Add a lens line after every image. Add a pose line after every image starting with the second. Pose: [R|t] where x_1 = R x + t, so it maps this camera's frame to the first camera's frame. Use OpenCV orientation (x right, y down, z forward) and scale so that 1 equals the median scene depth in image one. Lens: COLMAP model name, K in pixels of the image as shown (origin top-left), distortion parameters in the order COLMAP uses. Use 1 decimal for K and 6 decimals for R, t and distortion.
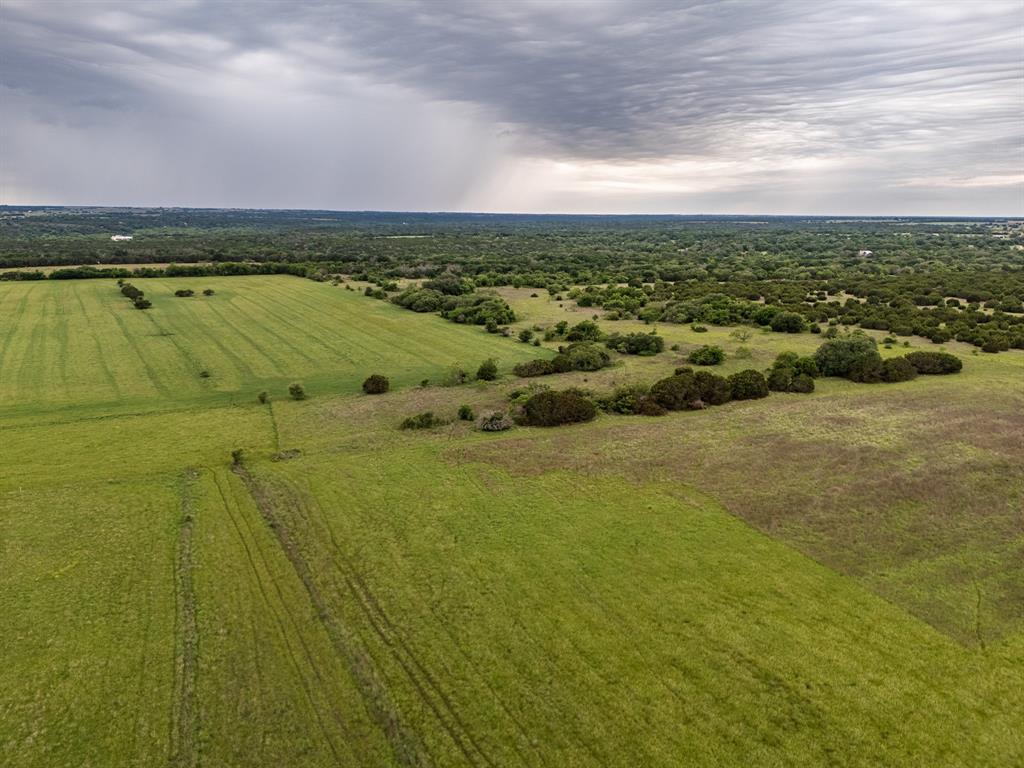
lens RADIAL K [[743.8, 0, 515.6], [0, 743.8, 385.7], [0, 0, 1]] dist [0.085416, -0.094830]
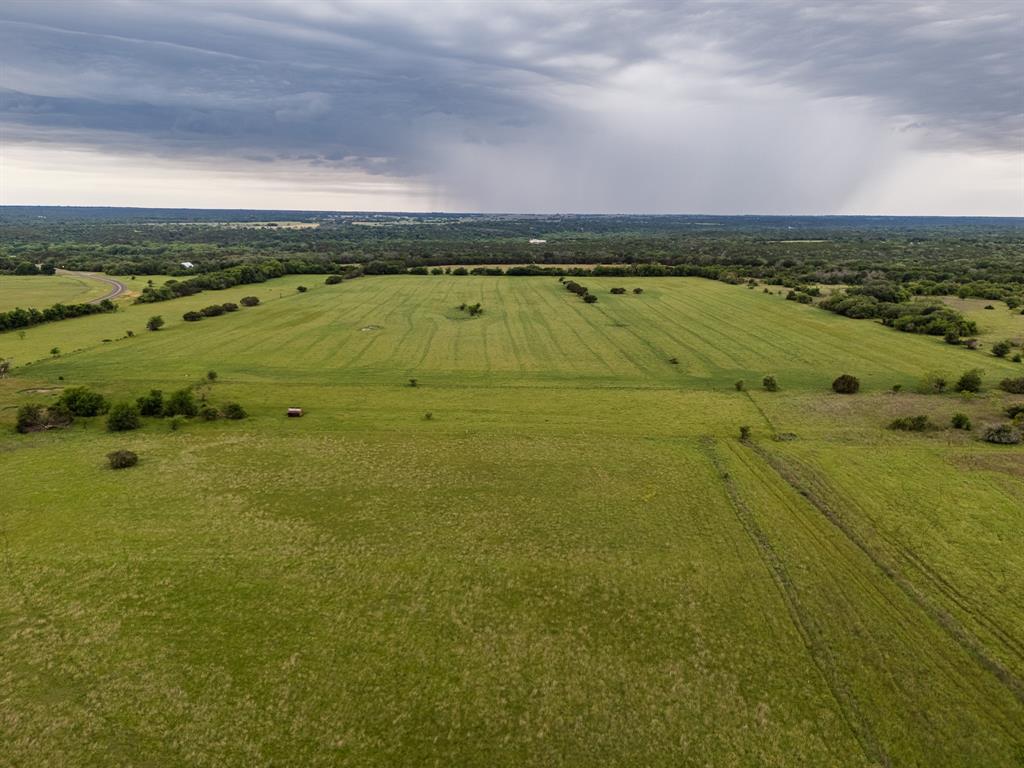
lens RADIAL K [[743.8, 0, 515.6], [0, 743.8, 385.7], [0, 0, 1]] dist [0.085416, -0.094830]
pose [[0.885935, 0.101678, -0.452528, -0.075439], [-0.104206, 0.994366, 0.019415, 0.017002], [0.451953, 0.029955, 0.891539, -0.077838]]
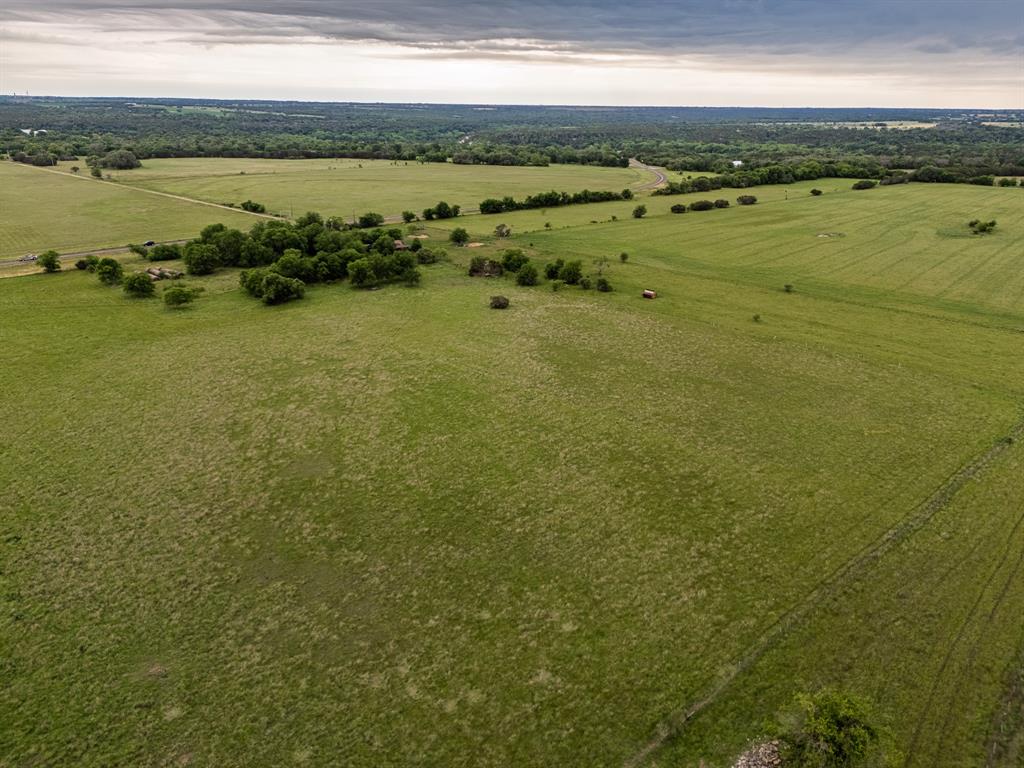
lens RADIAL K [[743.8, 0, 515.6], [0, 743.8, 385.7], [0, 0, 1]] dist [0.085416, -0.094830]
pose [[0.331061, 0.323139, -0.886555, 0.073011], [-0.220442, 0.940024, 0.260310, -0.001722], [0.917499, 0.109255, 0.382439, 0.011672]]
